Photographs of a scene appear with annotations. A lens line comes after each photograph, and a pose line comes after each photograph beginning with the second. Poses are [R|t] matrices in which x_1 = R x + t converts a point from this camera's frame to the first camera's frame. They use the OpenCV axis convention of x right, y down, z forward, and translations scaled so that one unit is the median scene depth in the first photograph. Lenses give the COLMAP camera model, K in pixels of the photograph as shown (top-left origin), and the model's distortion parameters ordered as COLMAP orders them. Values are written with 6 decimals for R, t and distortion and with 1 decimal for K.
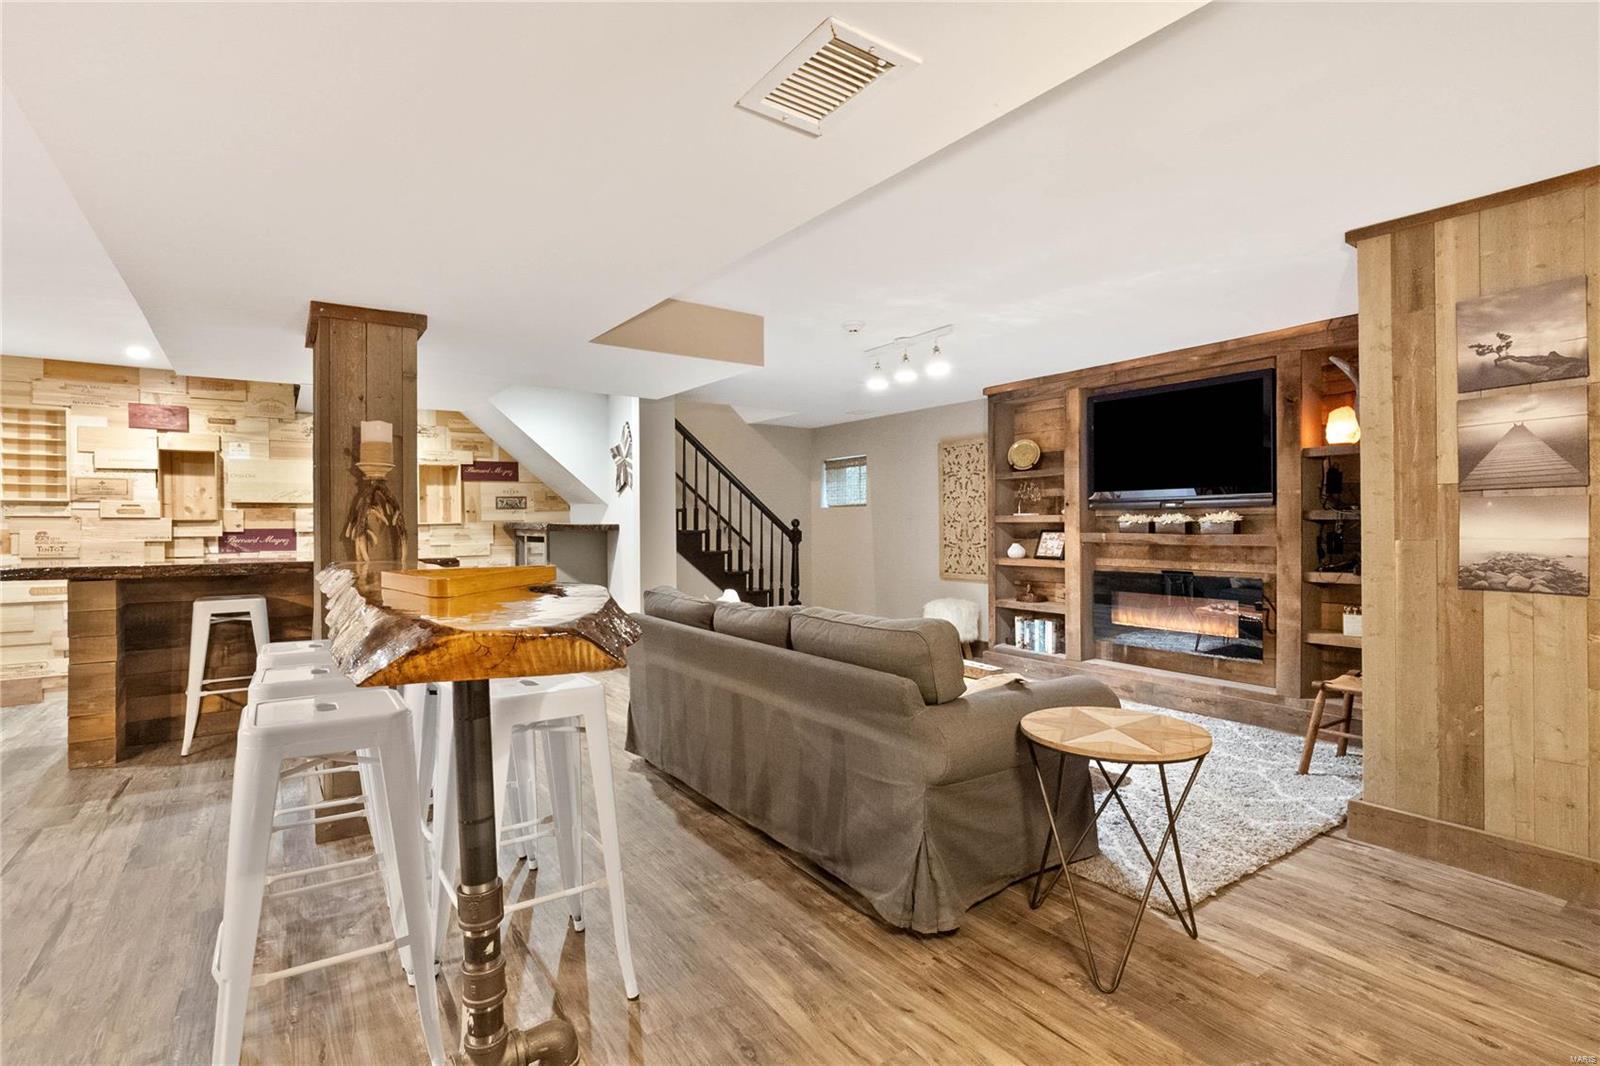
lens RADIAL K [[759.2, 0, 806.0], [0, 759.2, 528.4], [0, 0, 1]] dist [-0.021254, 0.008402]
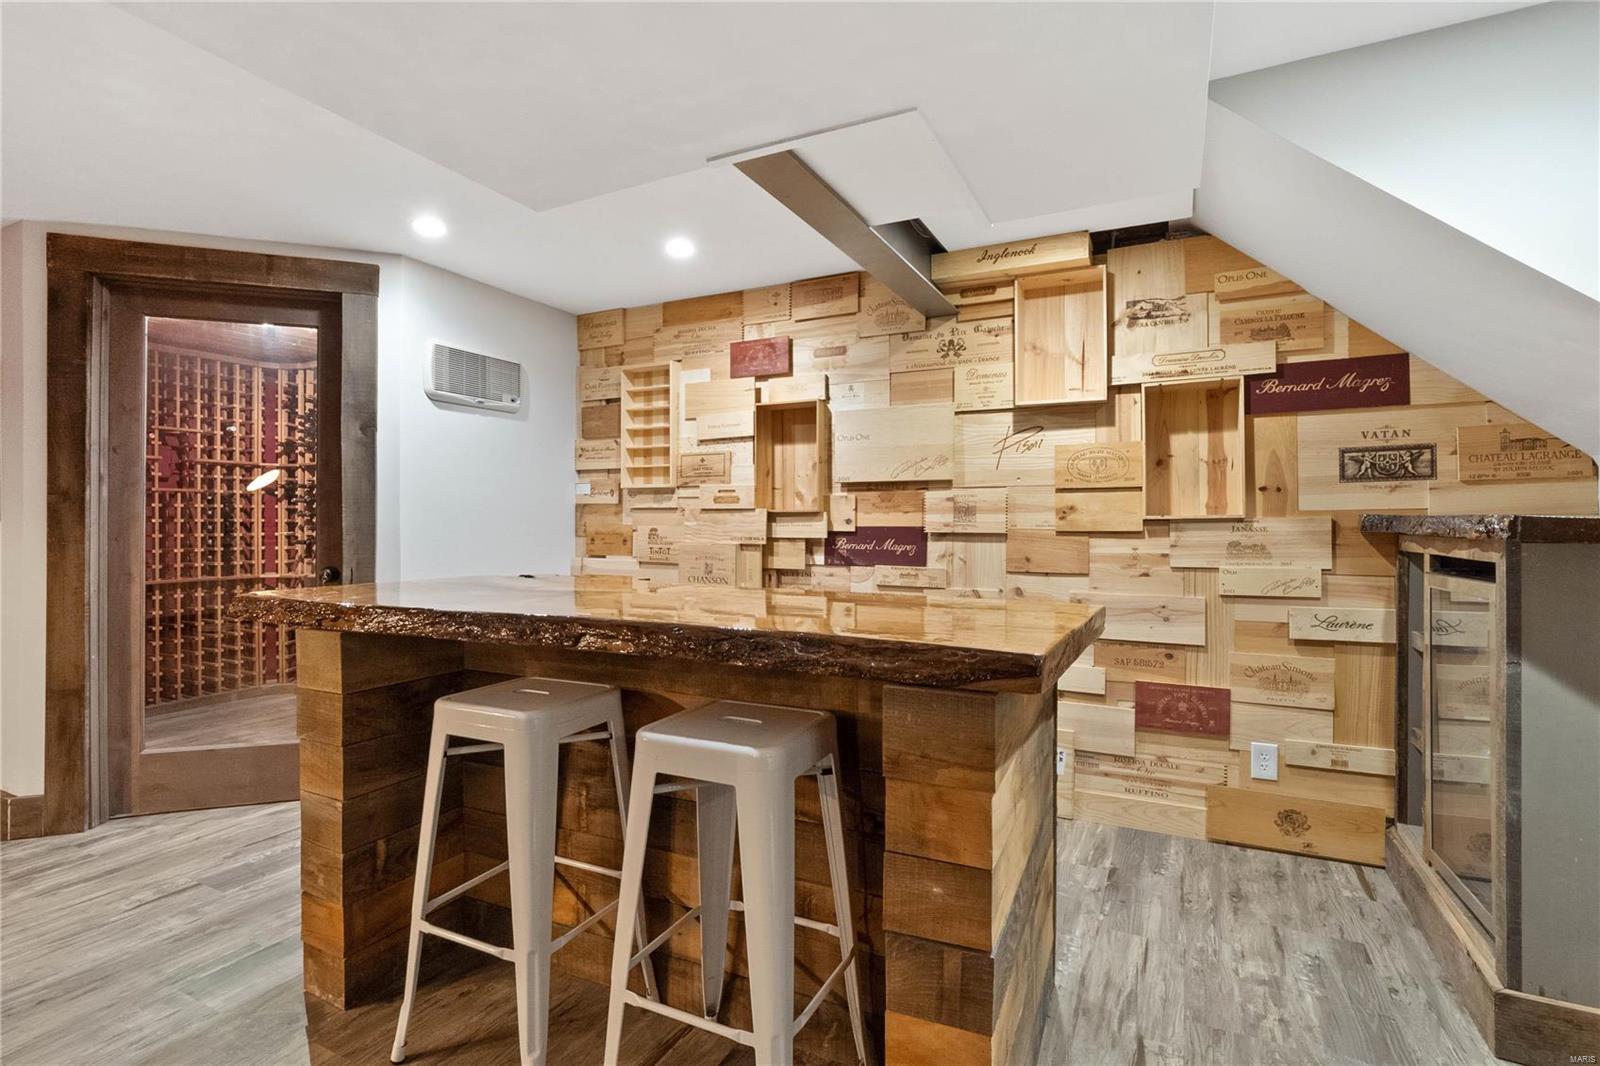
lens RADIAL K [[759.2, 0, 802.8], [0, 759.2, 525.4], [0, 0, 1]] dist [-0.021254, 0.008402]
pose [[0.474902, 0.007488, -0.880007, -0.232829], [-0.008199, 0.999958, 0.004085, -0.002322], [0.880001, 0.005275, 0.474943, 0.667172]]
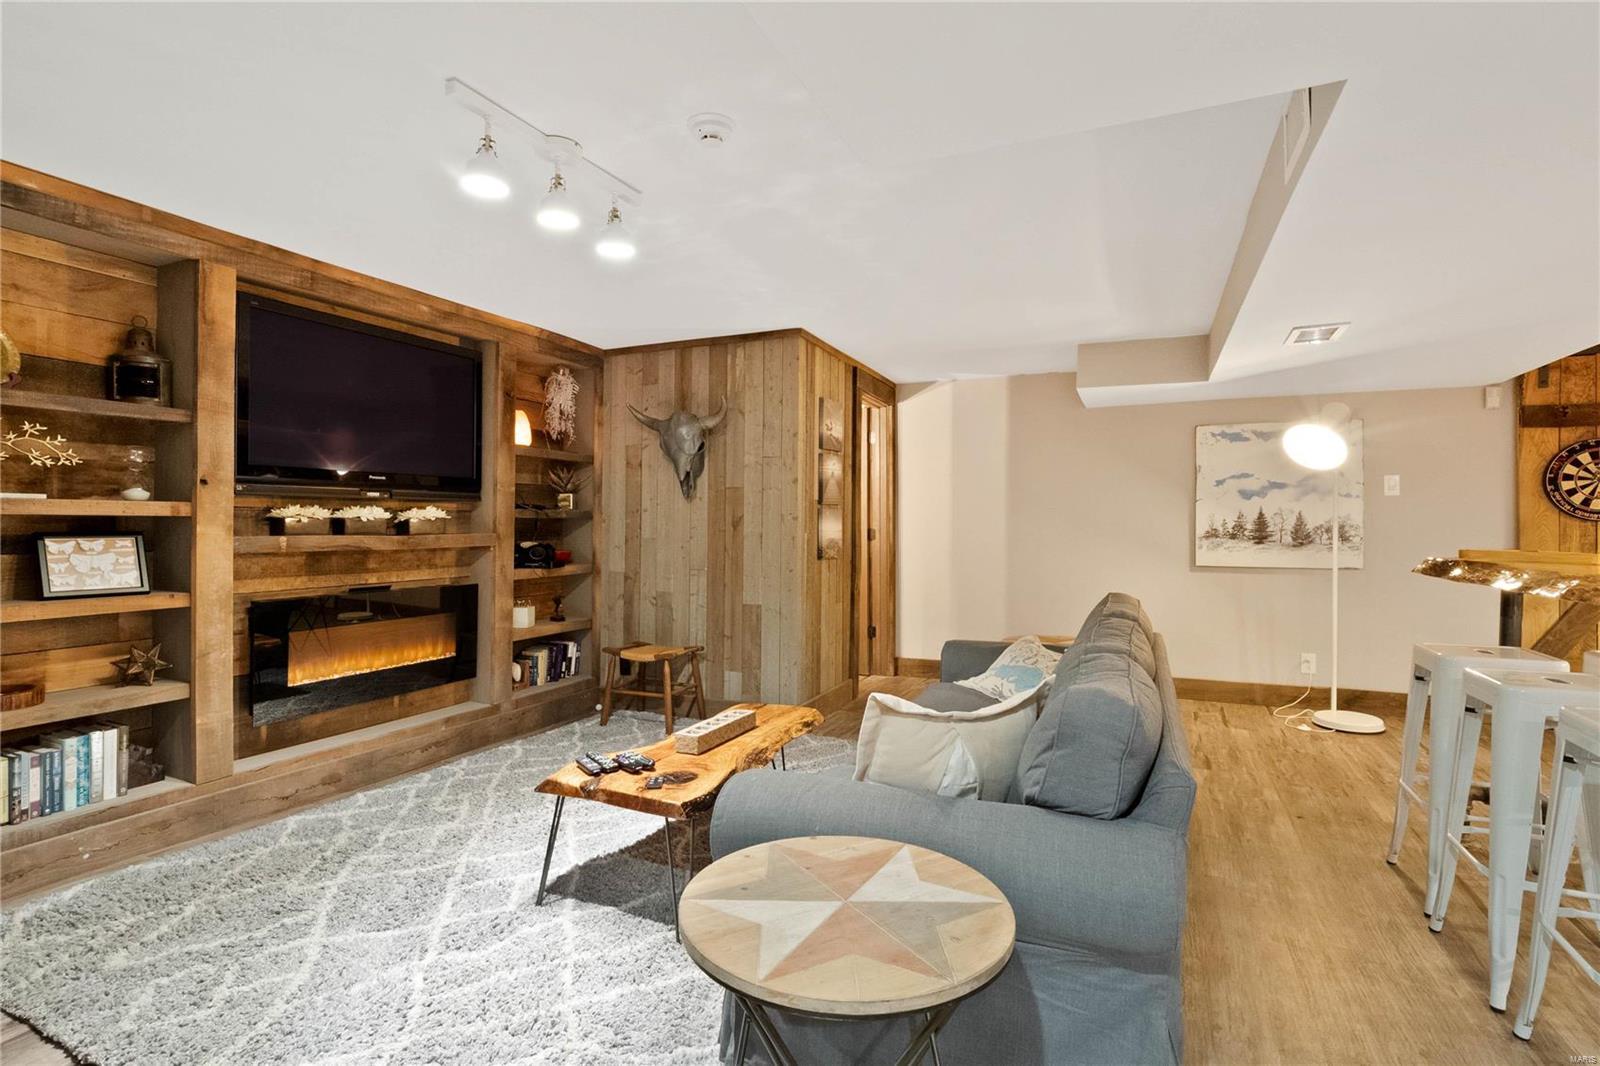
lens RADIAL K [[759.2, 0, 809.2], [0, 759.2, 521.0], [0, 0, 1]] dist [-0.021254, 0.008402]
pose [[-0.505776, 0.004334, 0.862654, -0.414647], [0.001192, 0.999990, -0.004325, -0.003285], [-0.862664, -0.001159, -0.505776, 1.232814]]
